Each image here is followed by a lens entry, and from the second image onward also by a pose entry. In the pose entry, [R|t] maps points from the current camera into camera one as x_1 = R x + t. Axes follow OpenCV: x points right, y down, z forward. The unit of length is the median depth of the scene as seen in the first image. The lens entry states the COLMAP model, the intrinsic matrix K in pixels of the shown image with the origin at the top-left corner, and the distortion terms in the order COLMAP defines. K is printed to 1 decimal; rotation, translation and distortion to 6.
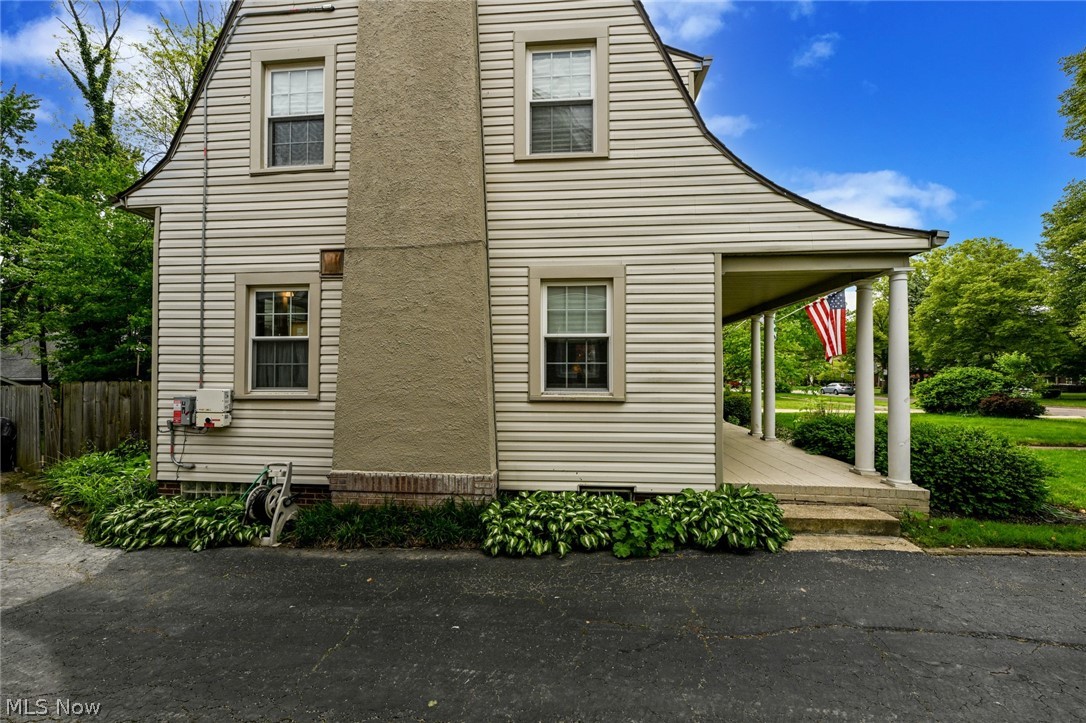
lens RADIAL K [[429.2, 0, 542.4], [0, 429.2, 365.4], [0, 0, 1]] dist [-0.001189, 0.000288]
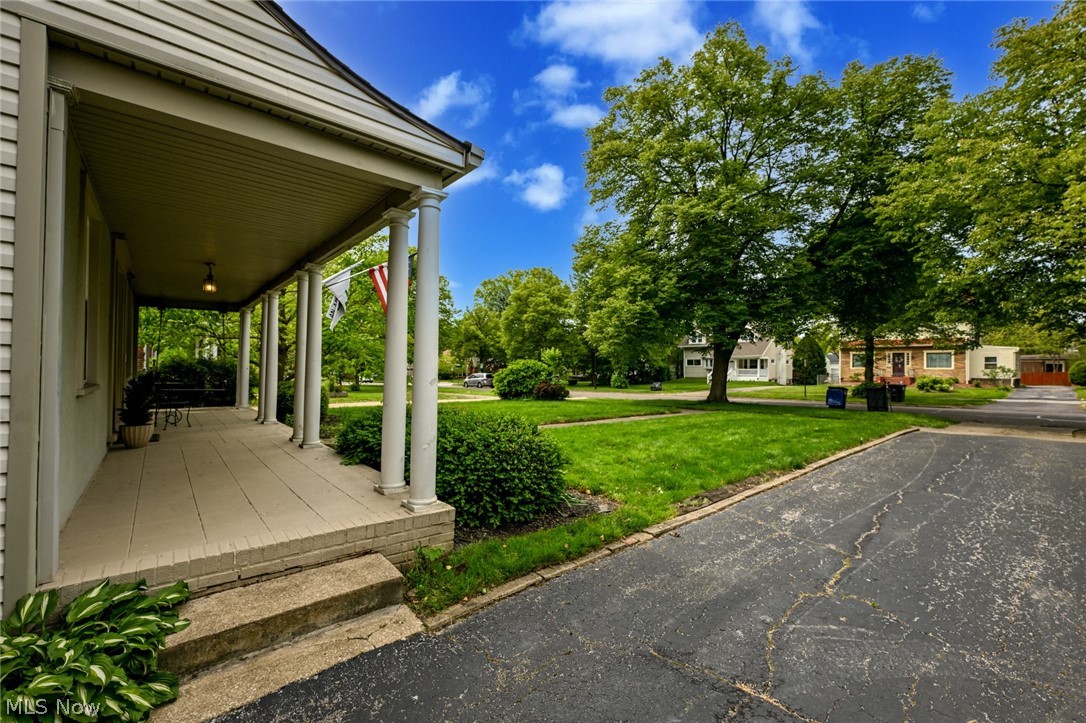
lens RADIAL K [[447.2, 0, 544.0], [0, 447.2, 368.0], [0, 0, 1]] dist [0.000794, 0.000018]
pose [[0.693772, 0.010377, 0.720120, 0.444565], [-0.025704, 0.999616, 0.010359, 0.045219], [-0.719736, -0.025697, 0.693772, 0.364622]]
